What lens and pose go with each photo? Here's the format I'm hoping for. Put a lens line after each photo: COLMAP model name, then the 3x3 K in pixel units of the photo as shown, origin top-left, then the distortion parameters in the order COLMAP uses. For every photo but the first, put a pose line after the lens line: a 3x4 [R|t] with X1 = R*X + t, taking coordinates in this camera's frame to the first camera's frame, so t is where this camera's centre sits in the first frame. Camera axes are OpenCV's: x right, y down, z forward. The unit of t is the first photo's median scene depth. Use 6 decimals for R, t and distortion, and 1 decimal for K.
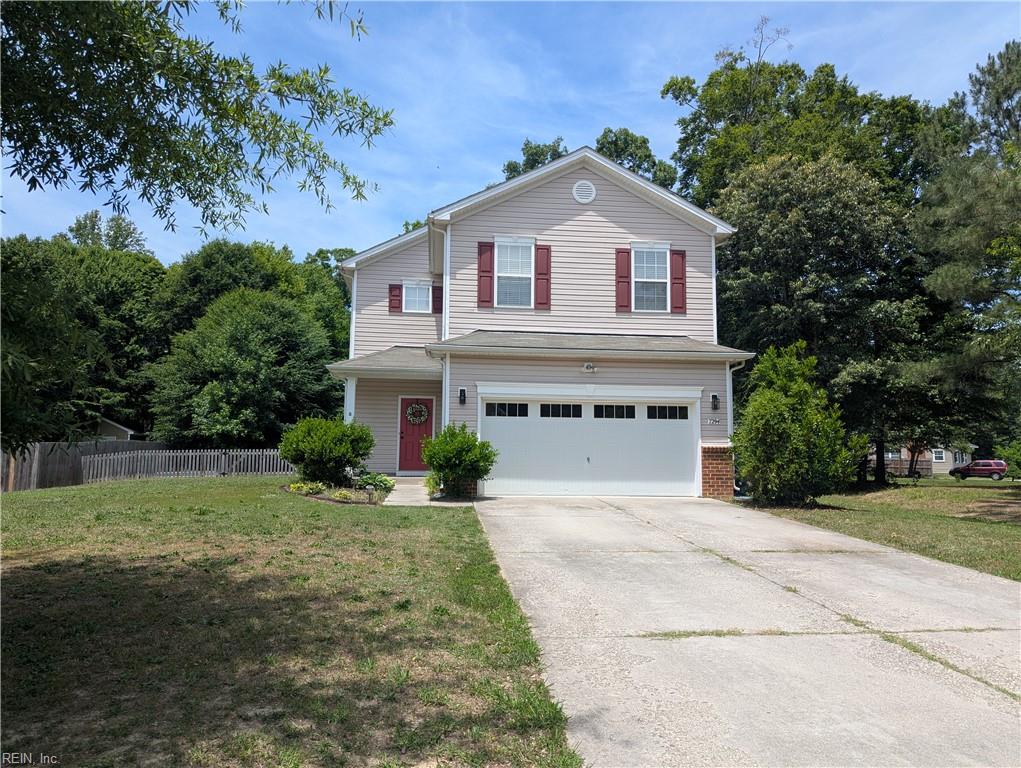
lens RADIAL K [[717.4, 0, 510.5], [0, 717.4, 384.0], [0, 0, 1]] dist [0.039671, -0.001341]
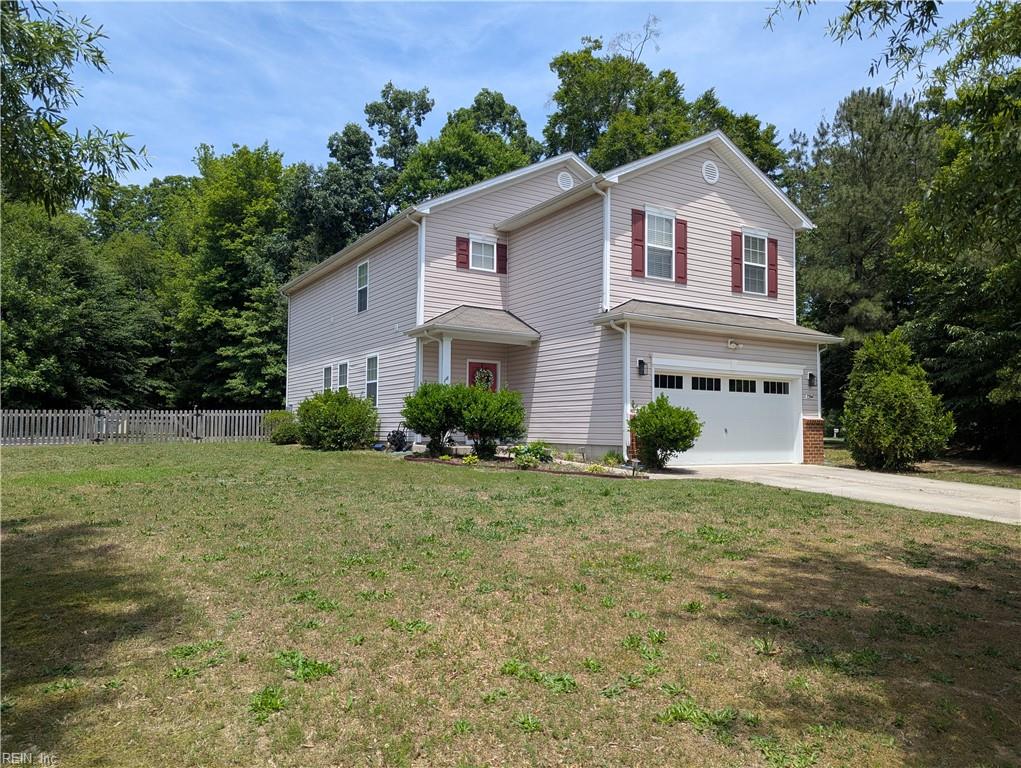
lens RADIAL K [[717.4, 0, 510.5], [0, 717.4, 384.0], [0, 0, 1]] dist [0.039671, -0.001341]
pose [[0.910294, 0.027711, 0.413034, -0.588086], [-0.050933, 0.997673, 0.045318, 0.004444], [-0.410817, -0.062290, 0.909587, 0.157658]]
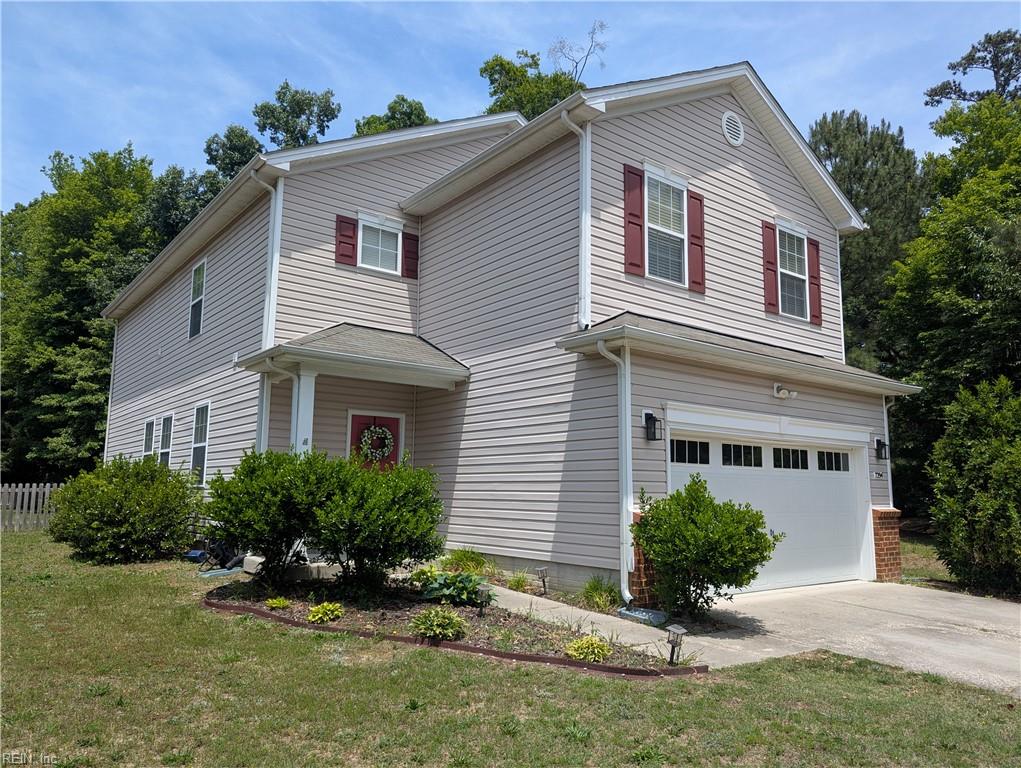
lens RADIAL K [[726.7, 0, 515.6], [0, 726.7, 389.7], [0, 0, 1]] dist [0.038687, -0.002015]
pose [[0.856230, 0.073412, 0.511352, -0.410917], [-0.064906, 0.997295, -0.034495, 0.014055], [-0.512501, -0.003654, 0.858679, 0.522440]]
